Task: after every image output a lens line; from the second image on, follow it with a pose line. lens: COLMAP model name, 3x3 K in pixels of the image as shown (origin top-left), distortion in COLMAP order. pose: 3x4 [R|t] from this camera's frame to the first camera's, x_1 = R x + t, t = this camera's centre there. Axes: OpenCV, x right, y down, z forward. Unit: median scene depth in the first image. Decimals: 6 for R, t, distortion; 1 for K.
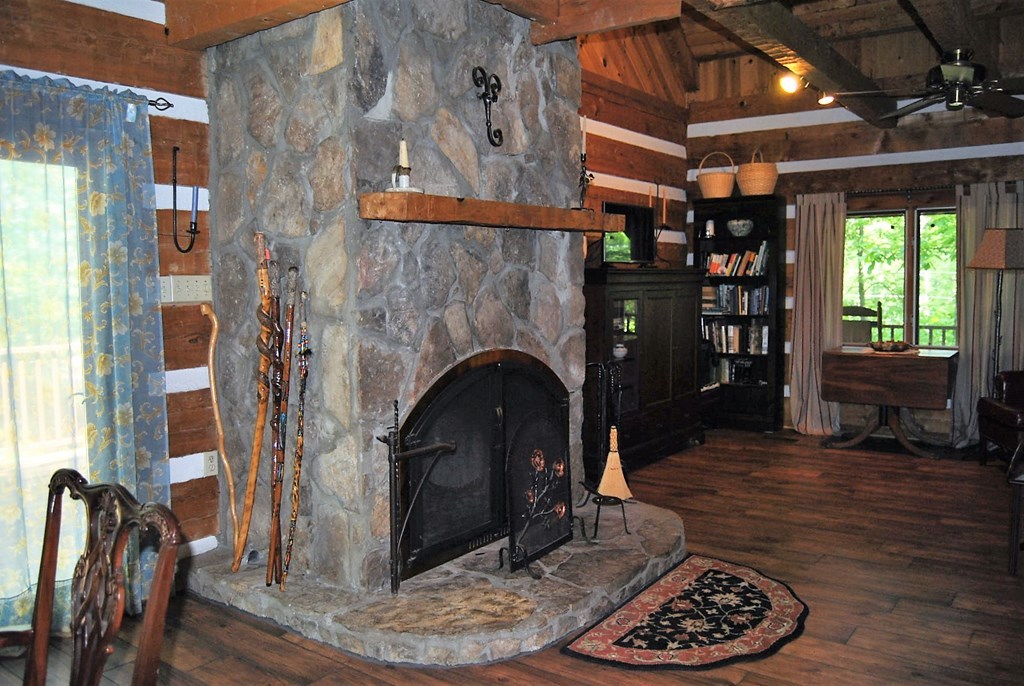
lens RADIAL K [[824.9, 0, 508.9], [0, 824.9, 339.4], [0, 0, 1]] dist [-0.094020, 0.042504]
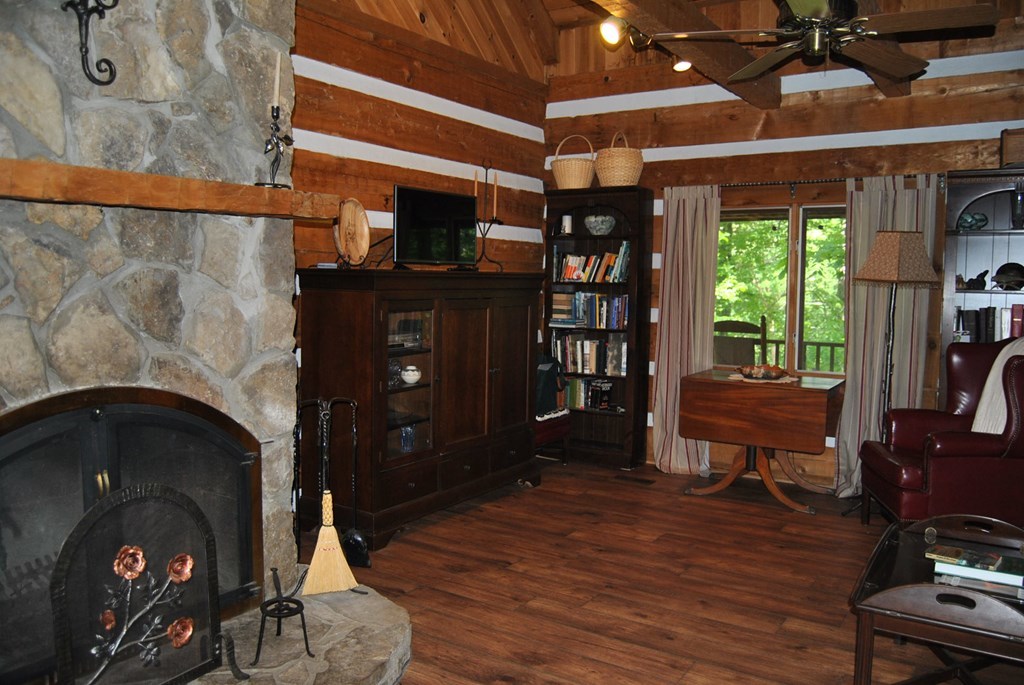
lens RADIAL K [[792.7, 0, 509.3], [0, 792.7, 338.6], [0, 0, 1]] dist [-0.097301, 0.035710]
pose [[0.998721, 0.020215, 0.046352, 0.234607], [-0.020336, 0.999791, 0.002136, -0.029403], [-0.046299, -0.003076, 0.998923, 0.288587]]
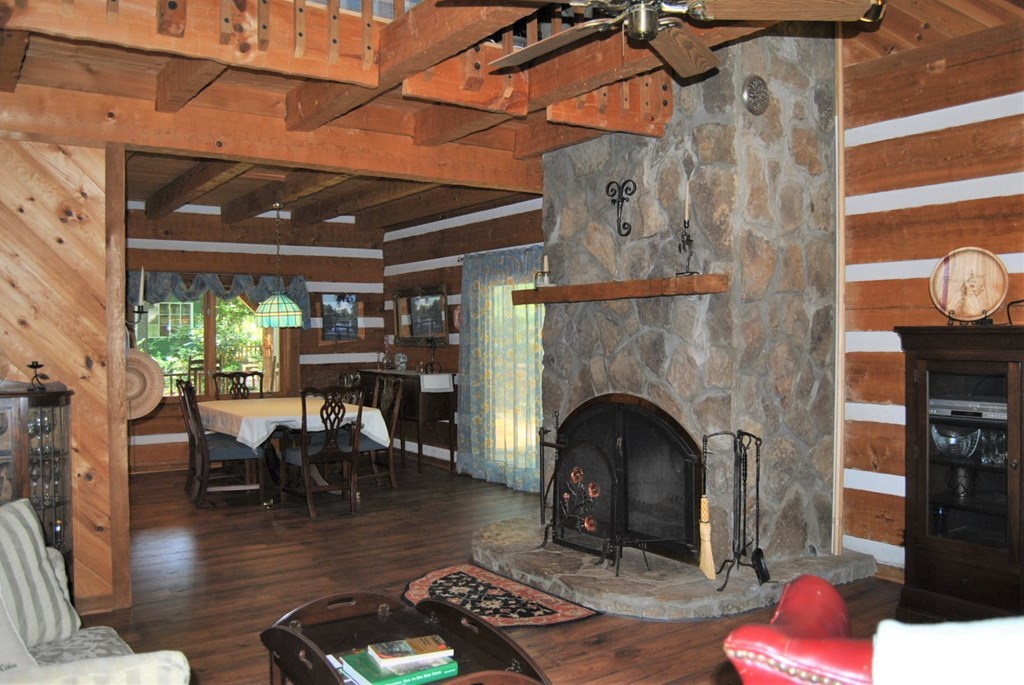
lens RADIAL K [[824.9, 0, 508.9], [0, 824.9, 338.9], [0, 0, 1]] dist [-0.094020, 0.042504]
pose [[-0.320901, 0.023947, -0.946810, 1.020114], [-0.058241, 0.997289, 0.044963, -0.097726], [0.945320, 0.069572, -0.318636, 1.003259]]
